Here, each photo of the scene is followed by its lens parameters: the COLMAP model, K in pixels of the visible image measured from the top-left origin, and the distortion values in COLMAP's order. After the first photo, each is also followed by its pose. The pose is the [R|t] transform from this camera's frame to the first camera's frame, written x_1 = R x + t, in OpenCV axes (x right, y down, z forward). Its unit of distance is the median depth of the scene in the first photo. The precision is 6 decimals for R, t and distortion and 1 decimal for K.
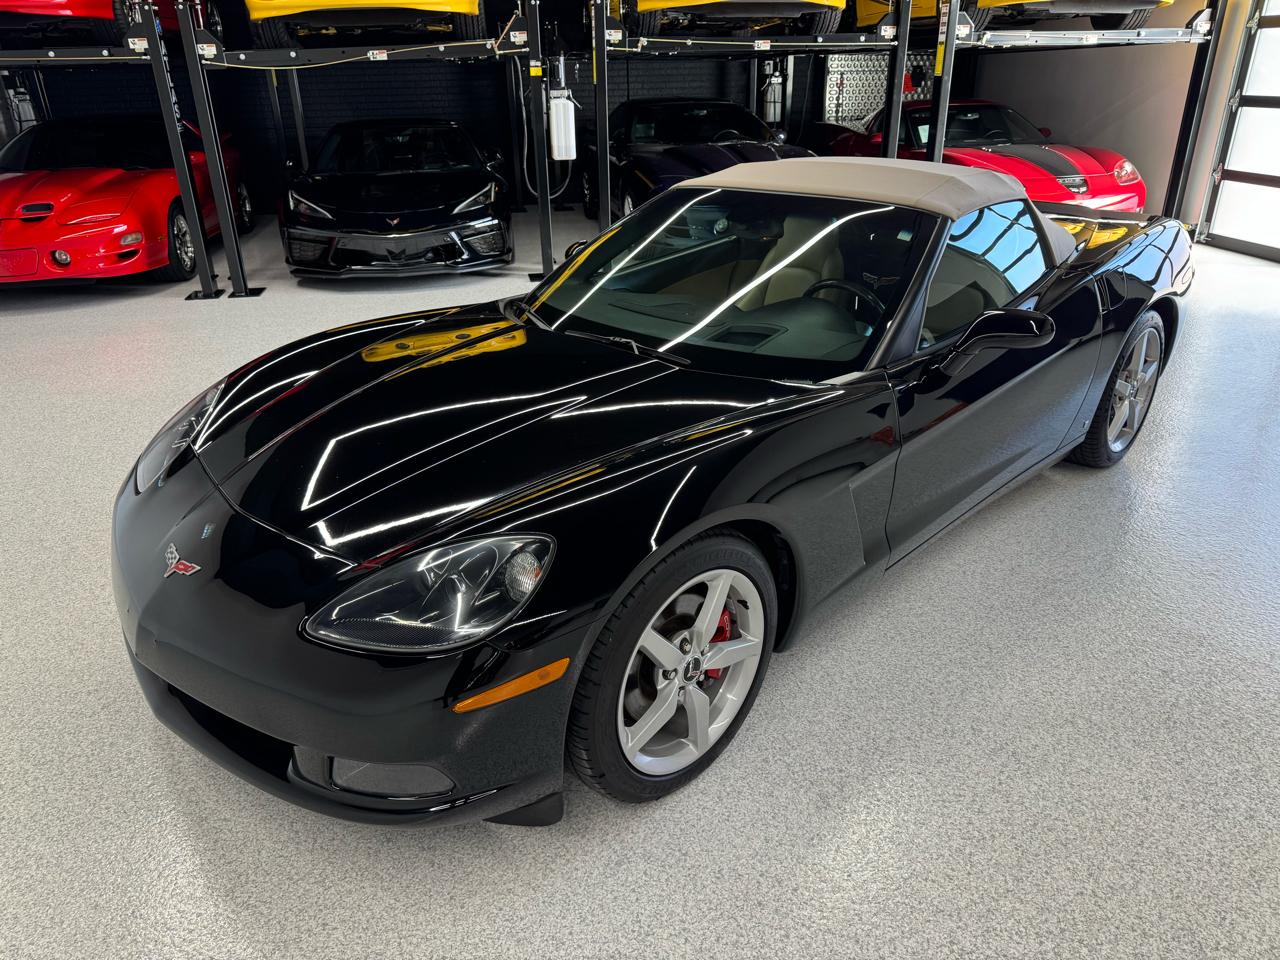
lens RADIAL K [[885.6, 0, 636.3], [0, 885.6, 476.5], [0, 0, 1]] dist [0.006182, -0.006671]
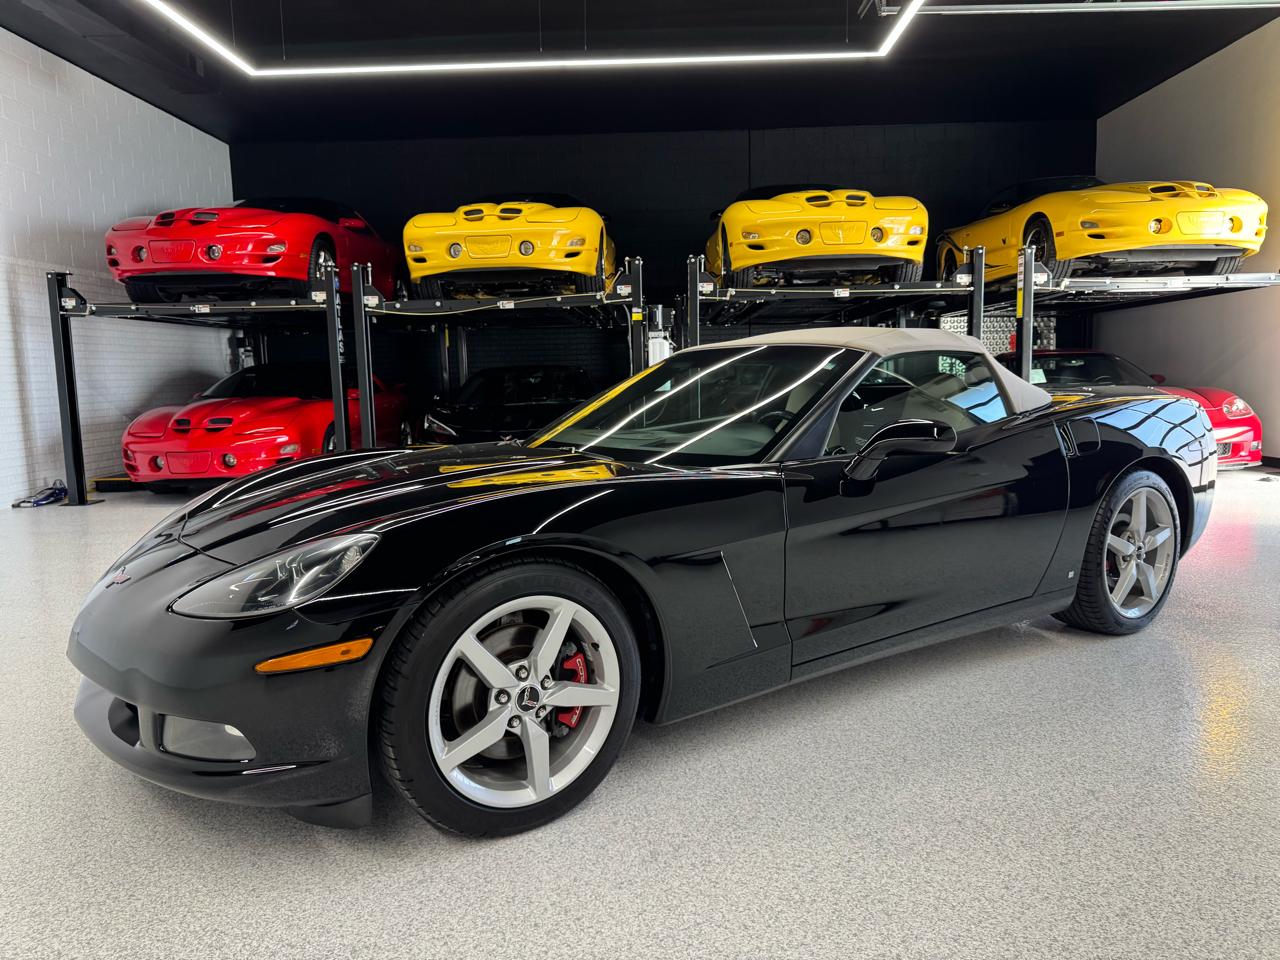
lens RADIAL K [[869.8, 0, 640.0], [0, 869.8, 480.0], [0, 0, 1]] dist [0.100437, -0.160905]
pose [[0.982182, 0.020350, -0.186827, 0.108730], [-0.074427, 0.954958, -0.287256, 0.074526], [0.172566, 0.296042, 0.939457, -0.006083]]
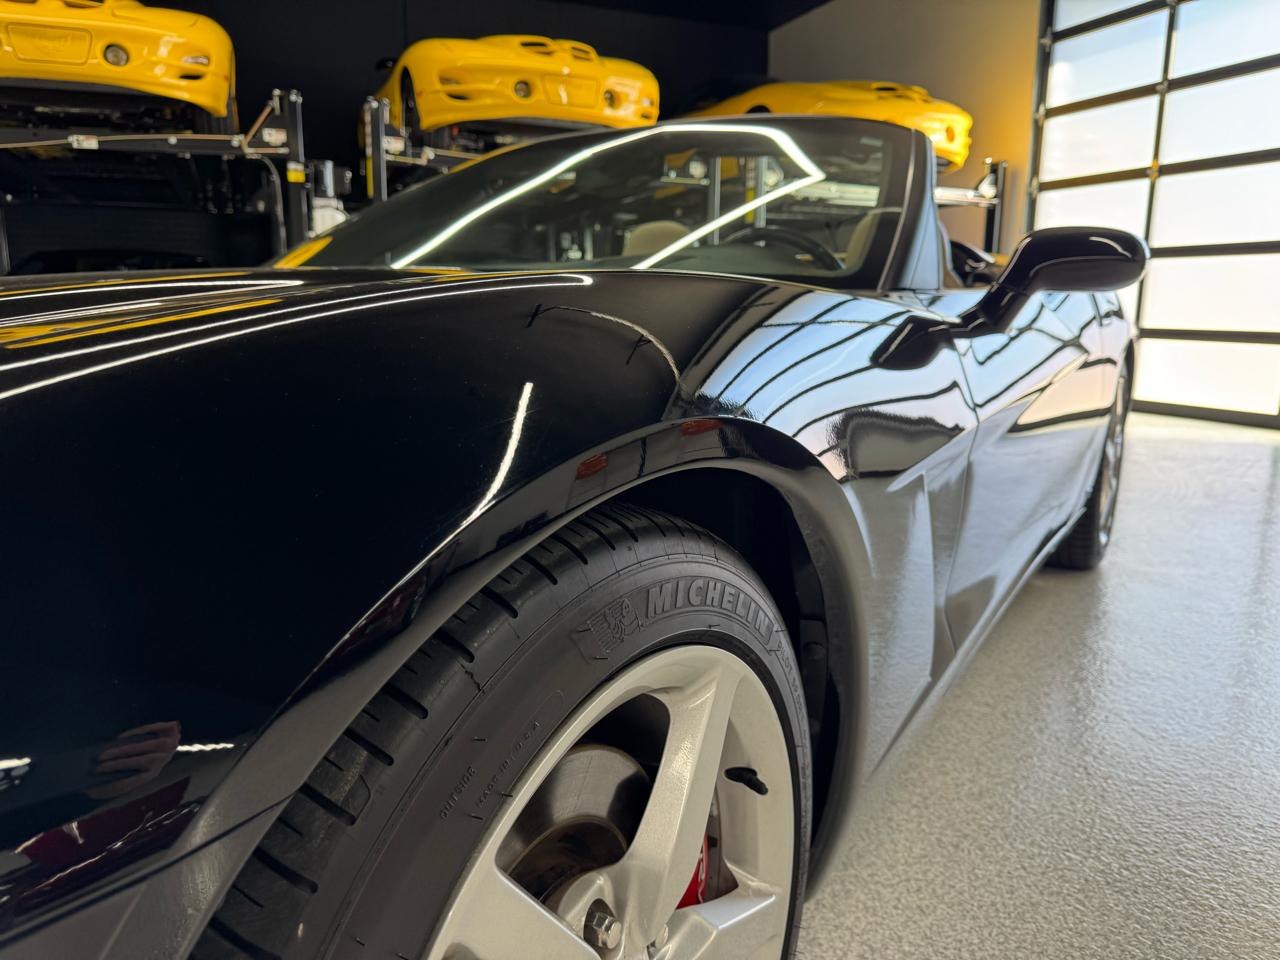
lens RADIAL K [[910.7, 0, 641.9], [0, 910.7, 484.9], [0, 0, 1]] dist [-0.006718, -0.007938]
pose [[0.972739, -0.015450, 0.231386, -0.000158], [0.067960, 0.972963, -0.220736, 0.032578], [-0.221720, 0.230443, 0.947489, 0.194429]]
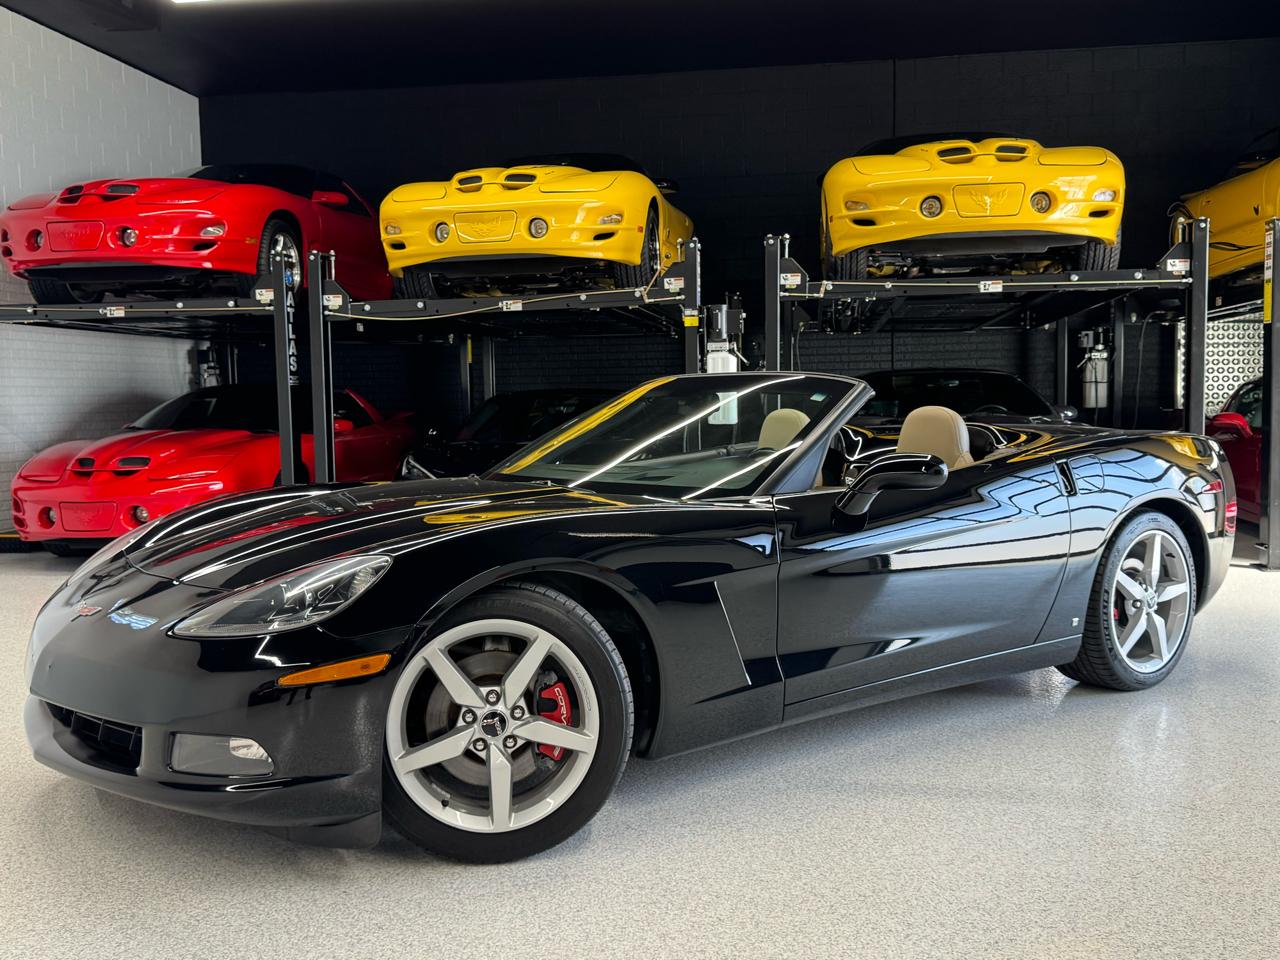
lens RADIAL K [[1198.1, 0, 639.2], [0, 1198.1, 484.8], [0, 0, 1]] dist [0.138347, -0.263196]
pose [[0.950185, 0.026880, -0.310524, 0.191346], [-0.131605, 0.937708, -0.321532, 0.047948], [0.282538, 0.346382, 0.894534, 0.047296]]
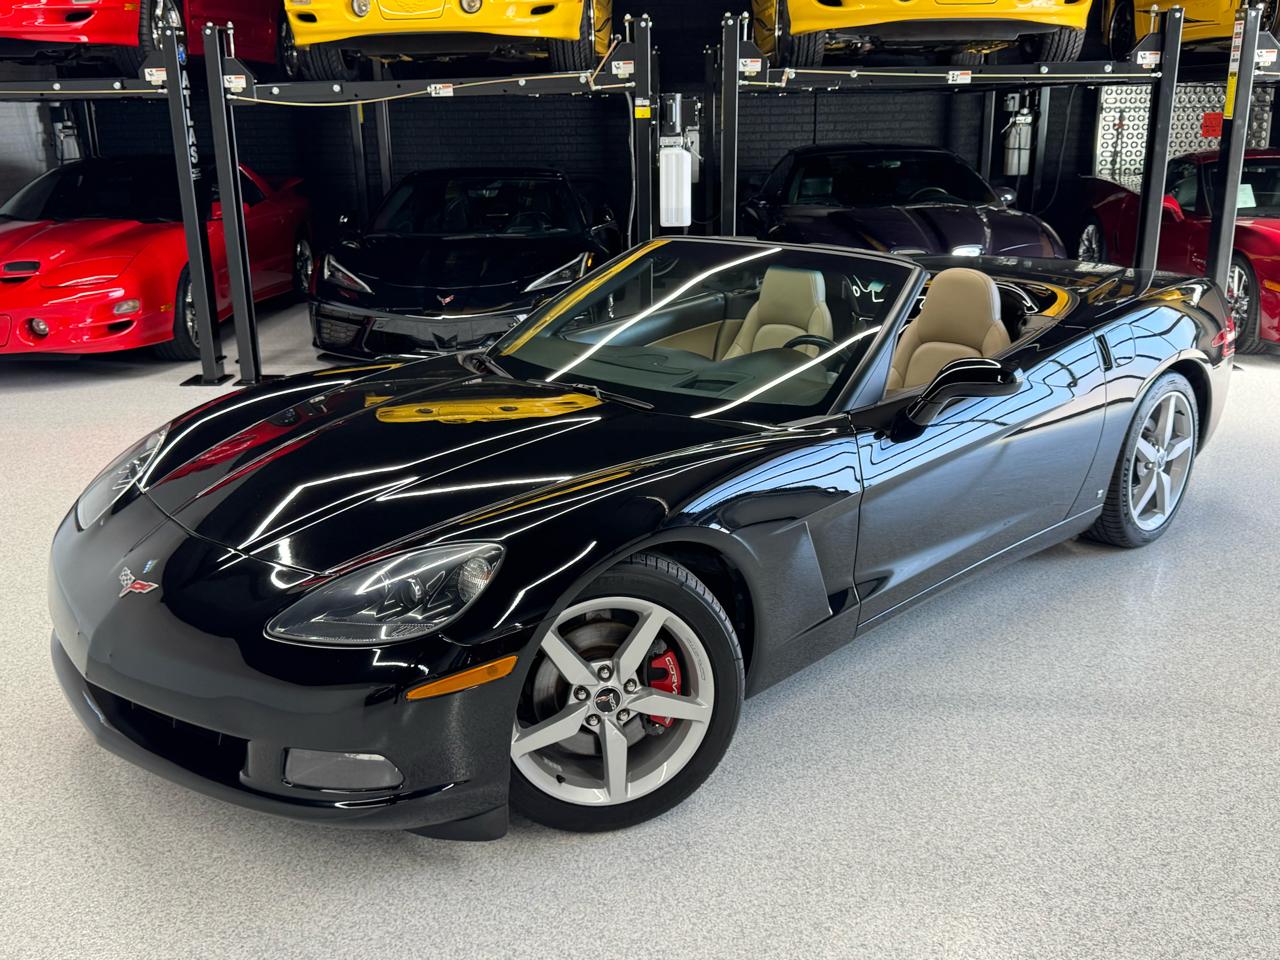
lens RADIAL K [[1205.0, 0, 640.0], [0, 1205.0, 480.0], [0, 0, 1]] dist [0.103072, -0.187341]
pose [[0.980045, 0.063749, -0.188276, 0.099749], [-0.087013, 0.989194, -0.118002, -0.026259], [0.178719, 0.132030, 0.975001, 0.035794]]
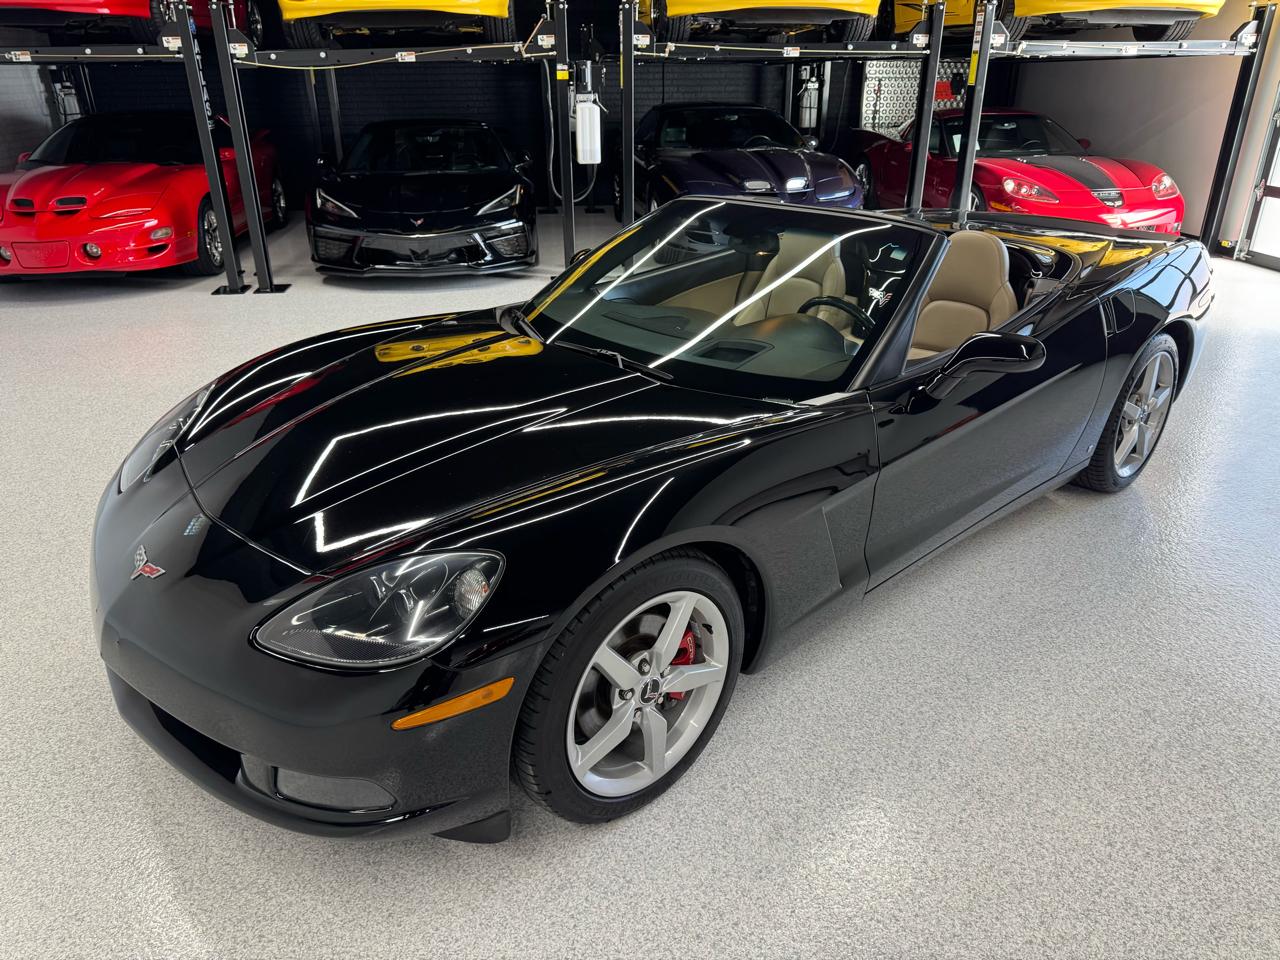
lens RADIAL K [[887.4, 0, 641.0], [0, 887.4, 474.9], [0, 0, 1]] dist [0.003205, -0.003854]
pose [[0.998907, 0.030923, -0.035064, 0.024580], [-0.031008, 0.999517, -0.001875, -0.006850], [0.034989, 0.002960, 0.999383, 0.003024]]
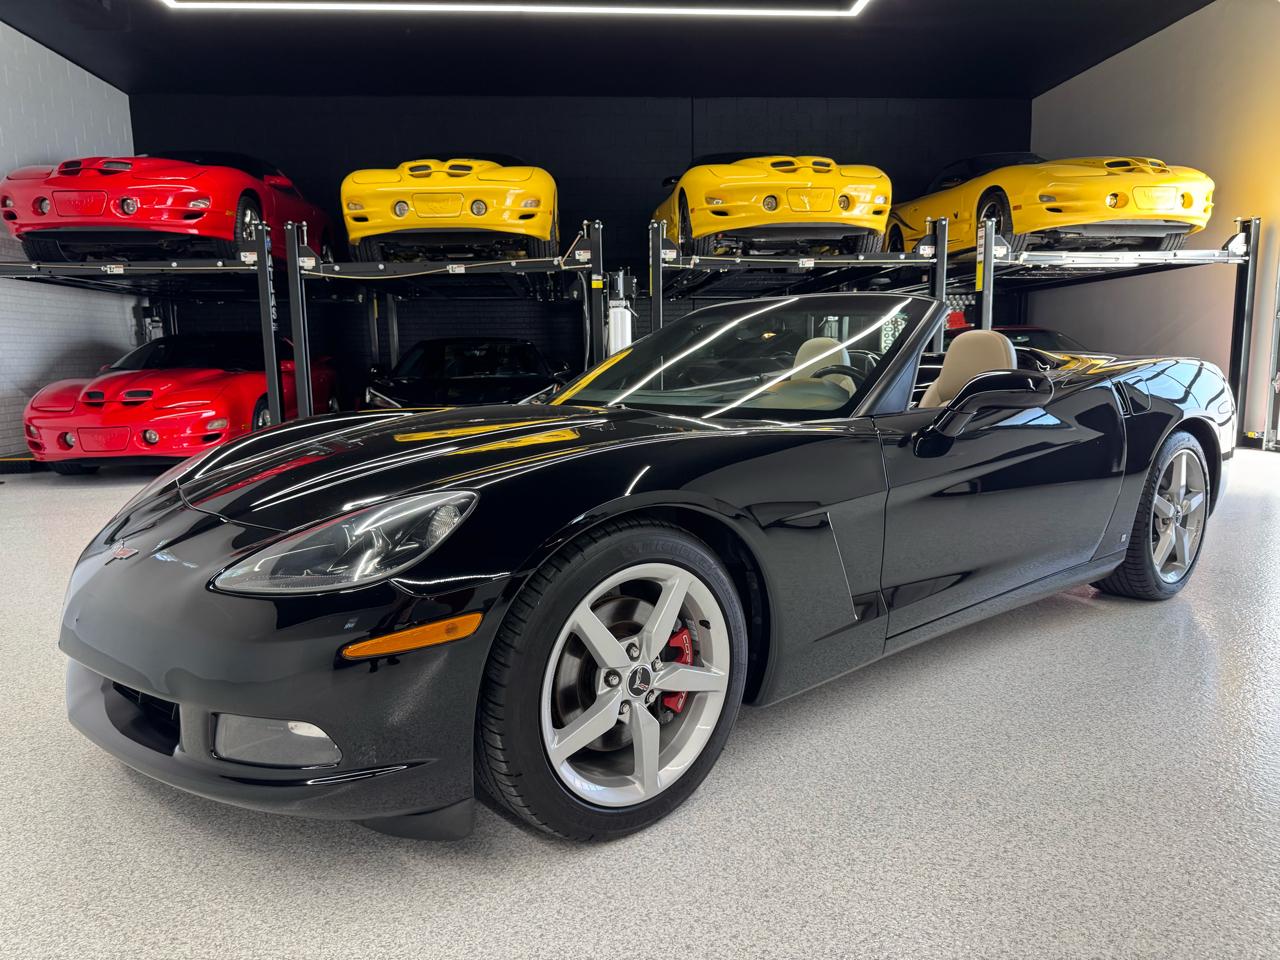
lens RADIAL K [[884.5, 0, 643.7], [0, 884.5, 484.8], [0, 0, 1]] dist [0.018503, -0.022866]
pose [[0.996217, 0.015505, -0.085509, 0.041945], [-0.038159, 0.962067, -0.270132, 0.076445], [0.078077, 0.272373, 0.959019, 0.025412]]
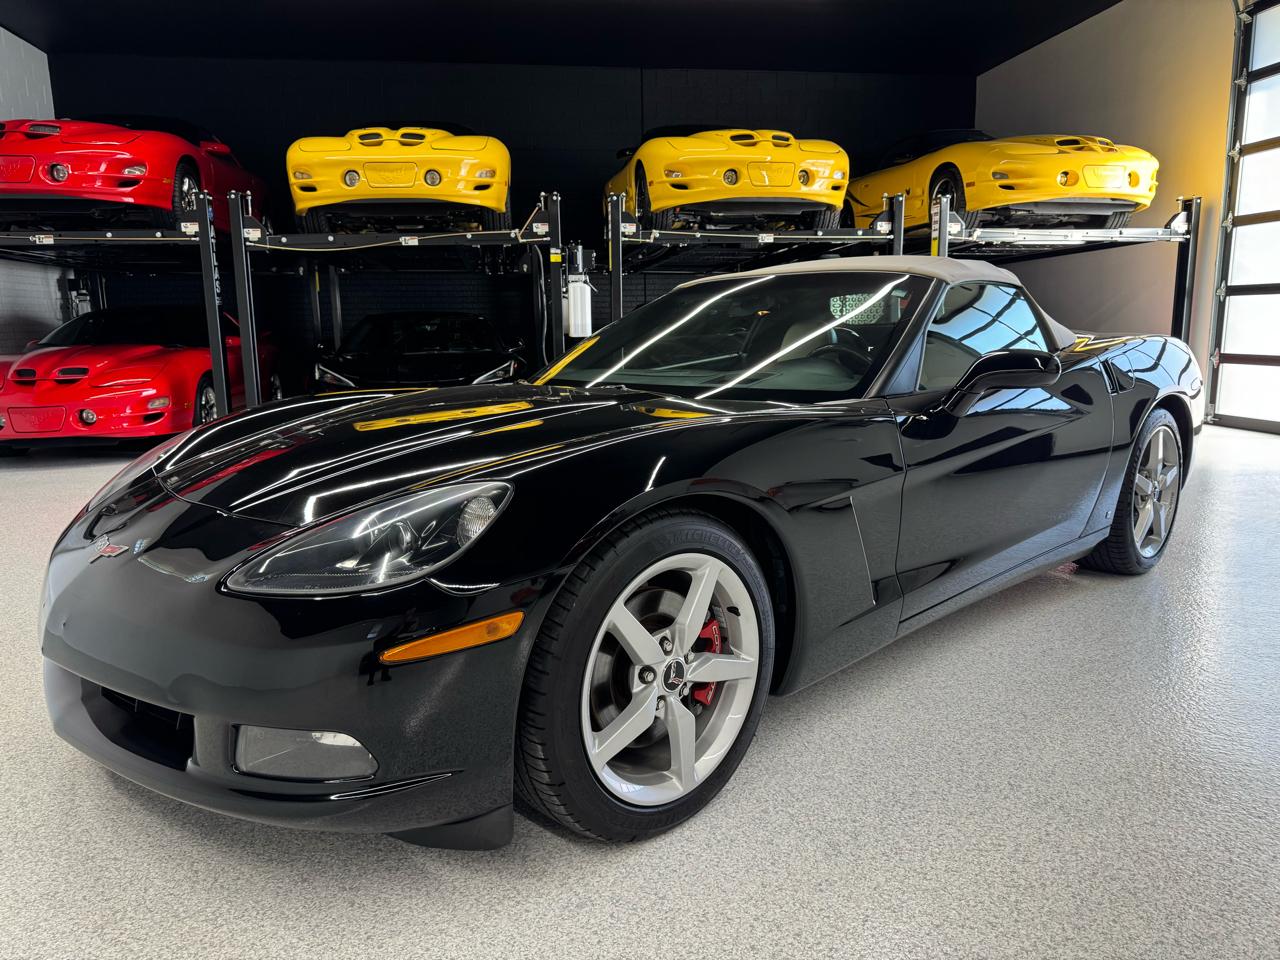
lens RADIAL K [[885.2, 0, 640.0], [0, 885.2, 480.0], [0, 0, 1]] dist [0.012777, -0.014680]
pose [[0.999762, 0.007249, -0.020583, 0.013364], [-0.012160, 0.968270, -0.249611, 0.071535], [0.018120, 0.249802, 0.968127, 0.032385]]
